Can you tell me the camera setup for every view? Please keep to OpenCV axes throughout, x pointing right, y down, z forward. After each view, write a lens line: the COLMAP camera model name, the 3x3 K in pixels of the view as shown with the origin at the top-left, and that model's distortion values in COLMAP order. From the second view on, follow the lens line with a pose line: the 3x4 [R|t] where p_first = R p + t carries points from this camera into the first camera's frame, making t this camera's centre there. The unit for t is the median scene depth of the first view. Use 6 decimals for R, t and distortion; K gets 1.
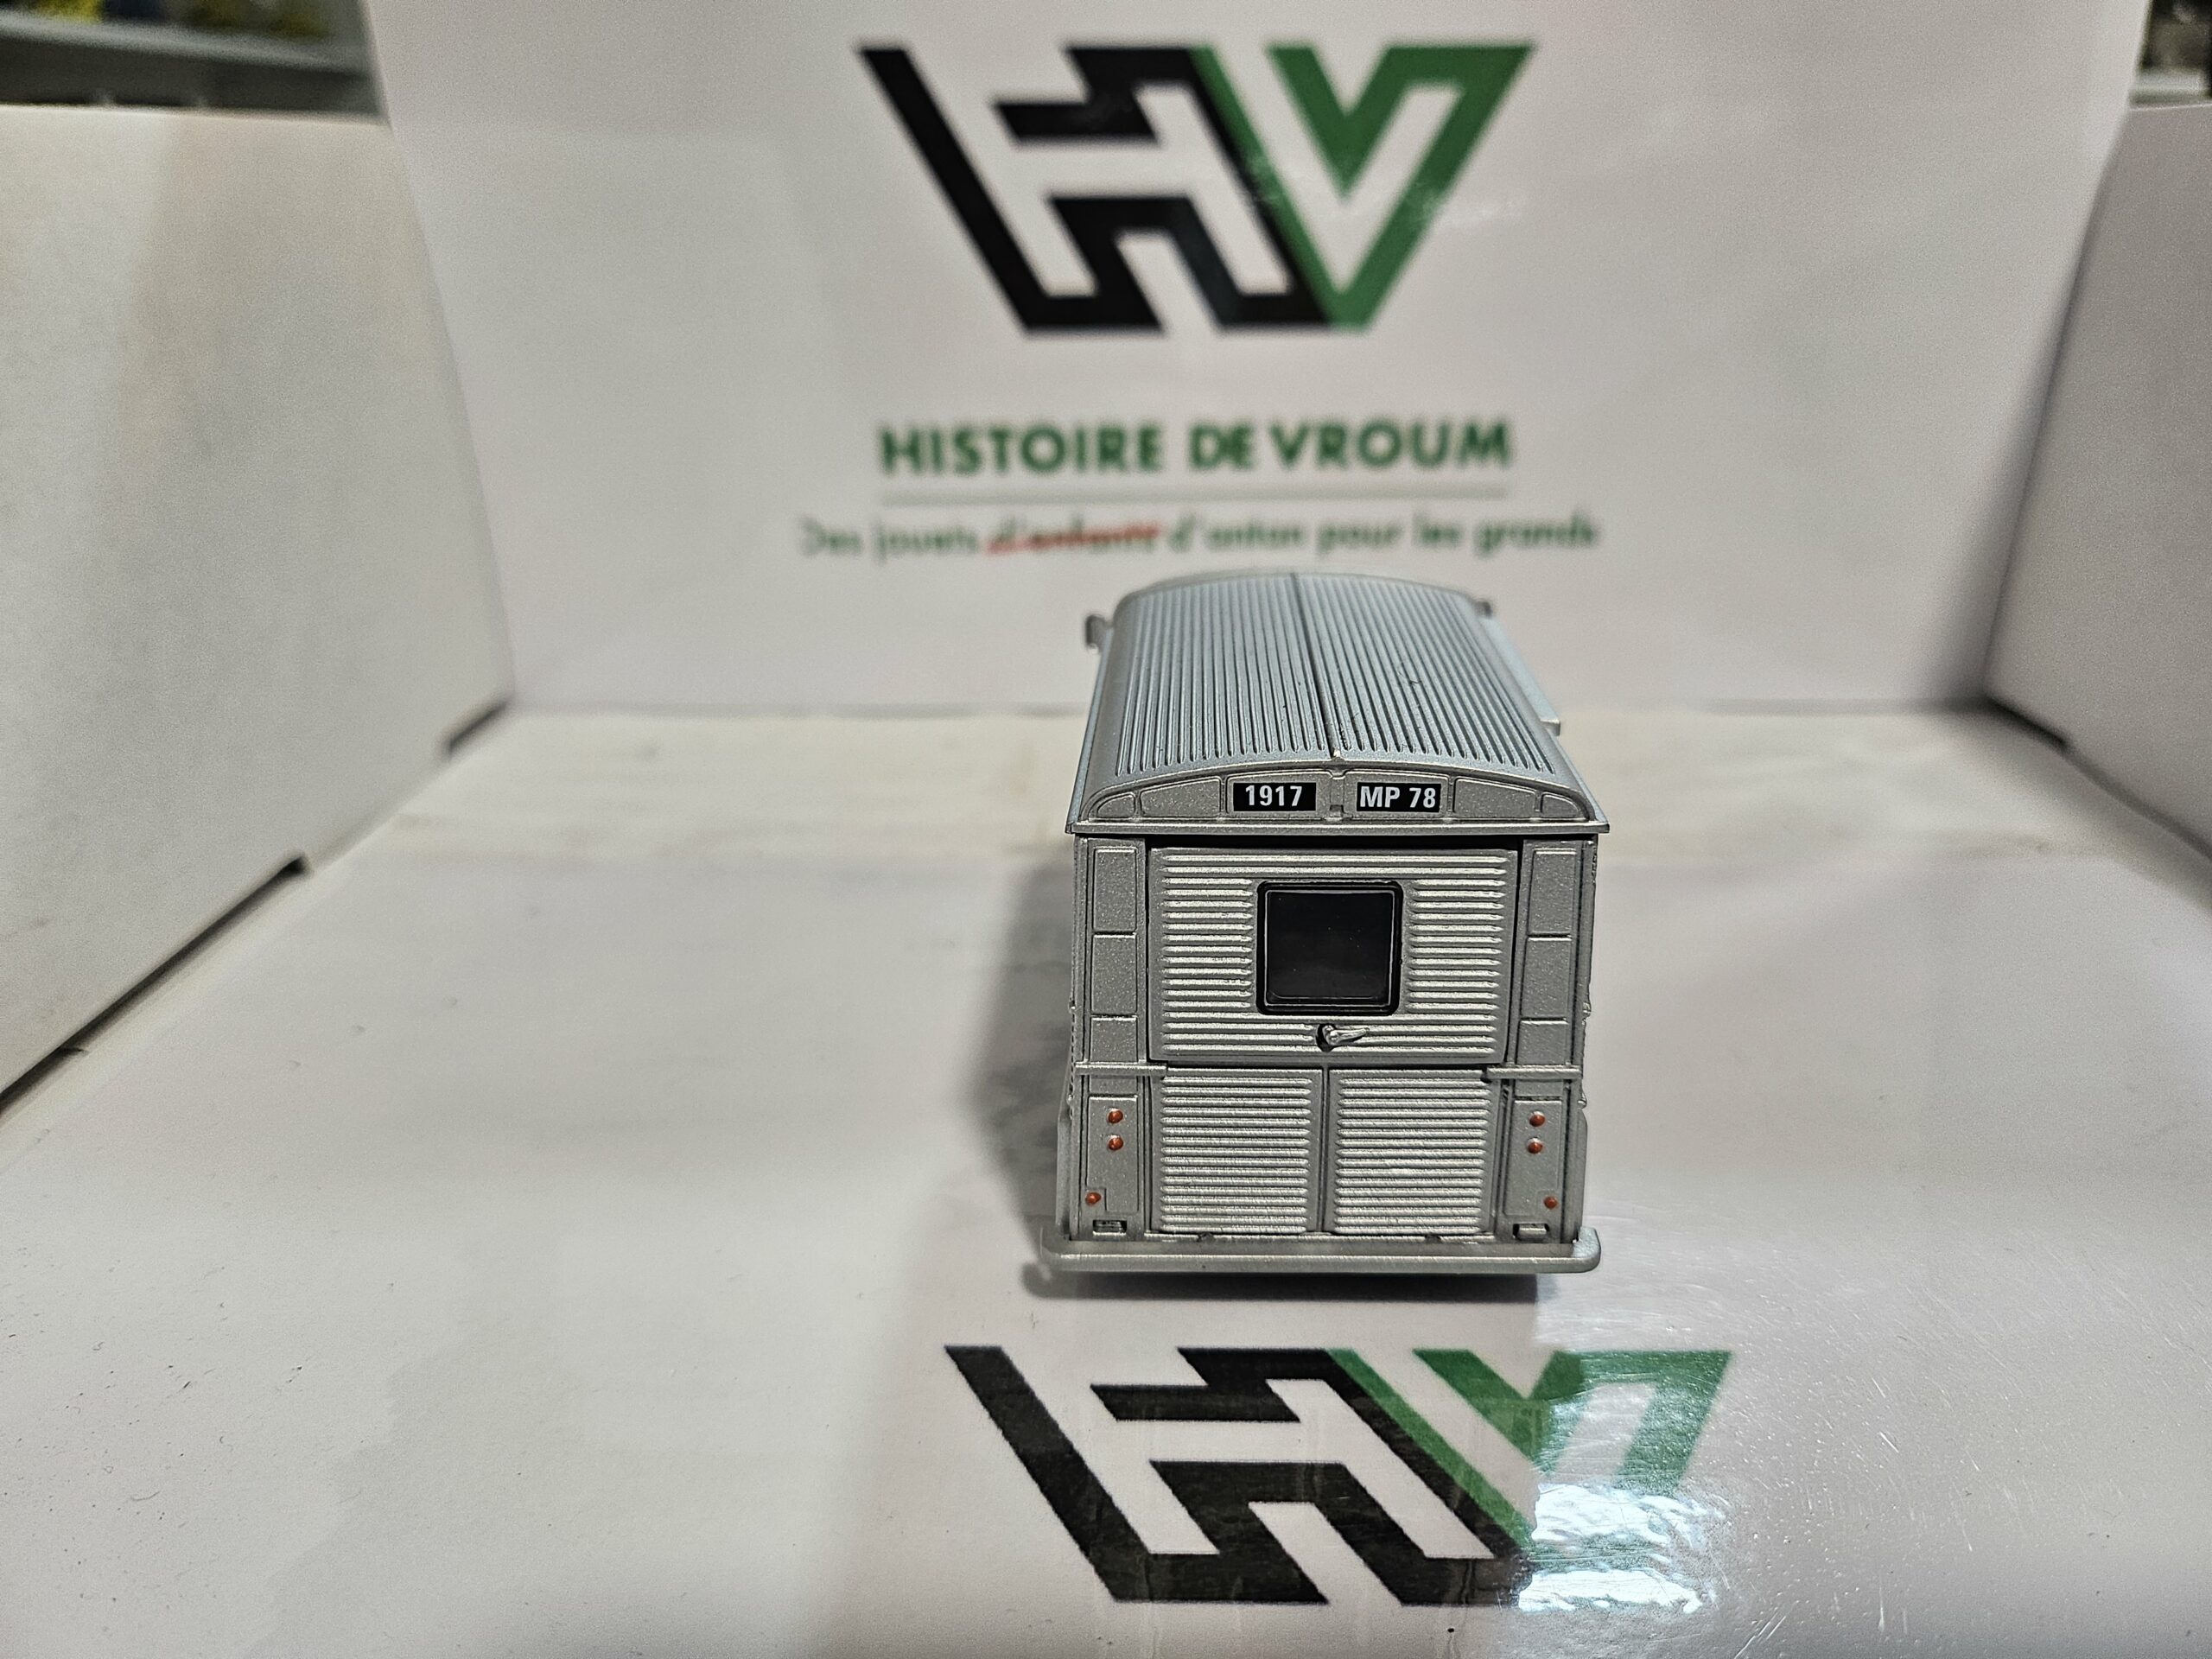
lens RADIAL K [[1888.3, 0, 1117.7], [0, 1888.3, 812.8], [0, 0, 1]] dist [-0.018526, -0.009534]
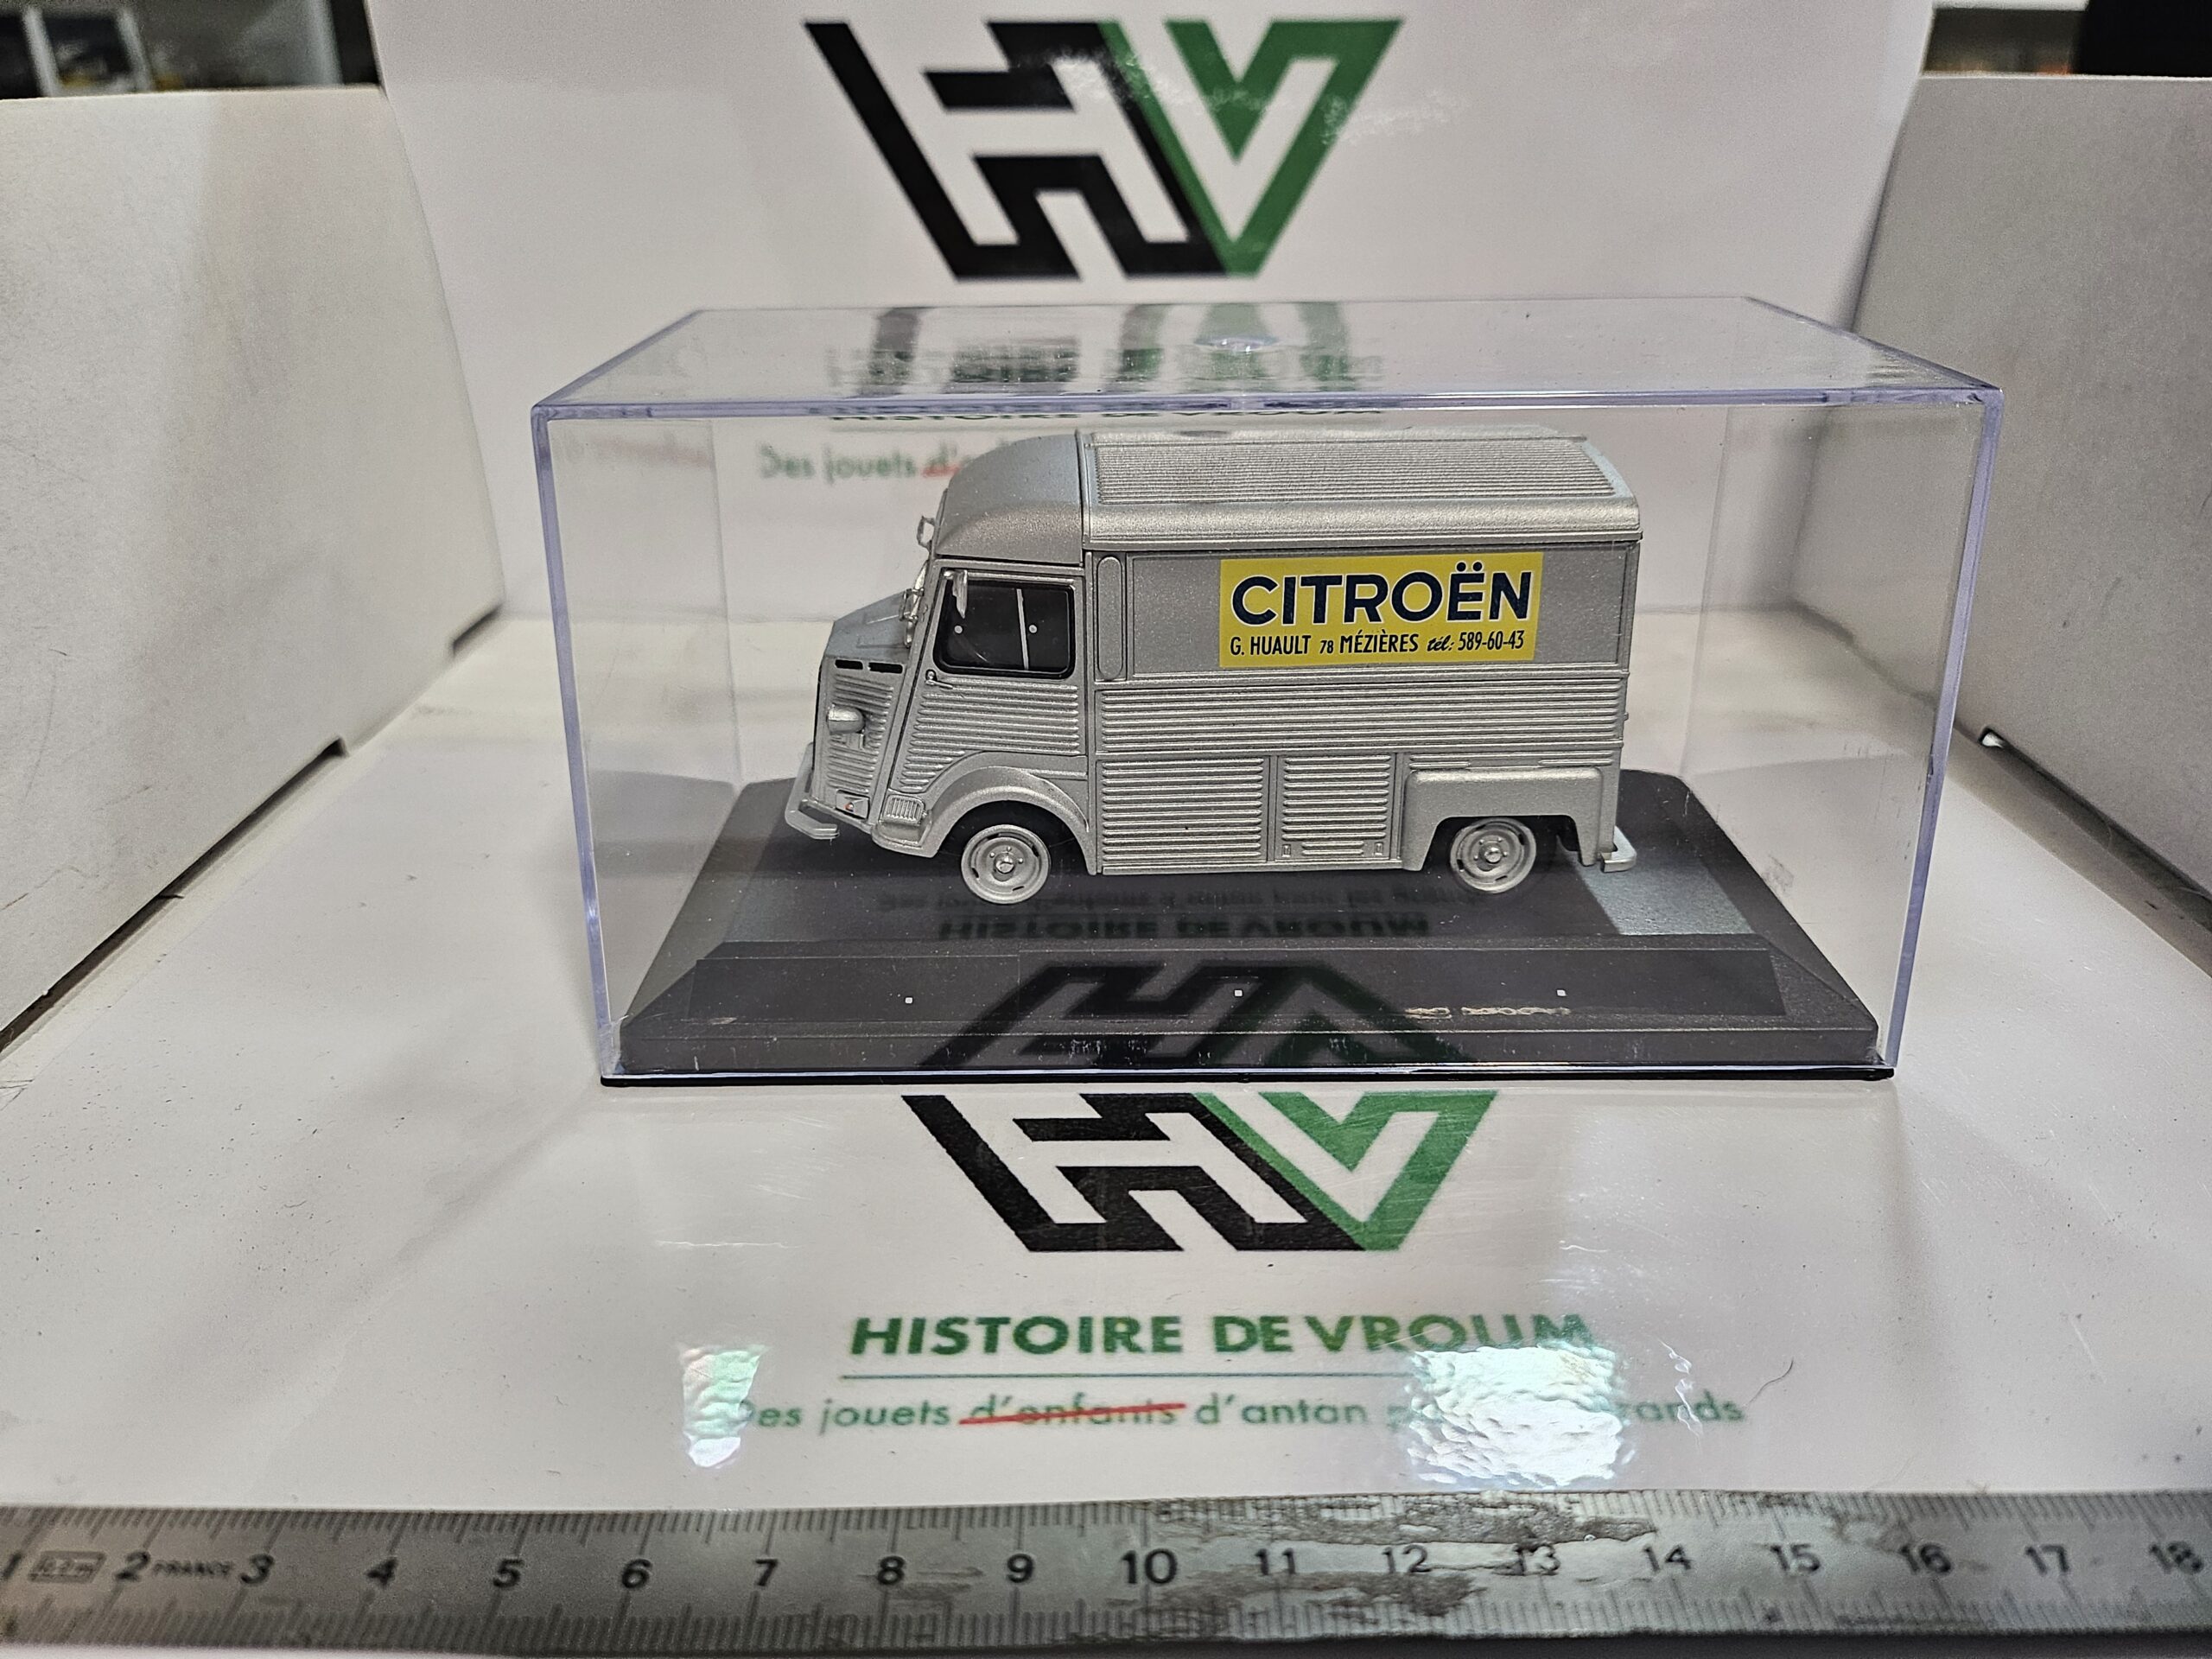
lens RADIAL K [[1872.0, 0, 1106.0], [0, 1872.0, 829.5], [0, 0, 1]] dist [0.012219, 0.001080]
pose [[0.999634, -0.008808, 0.025588, 0.011155], [0.007371, 0.998419, 0.055723, 0.017023], [-0.026039, -0.055514, 0.998118, -0.175153]]
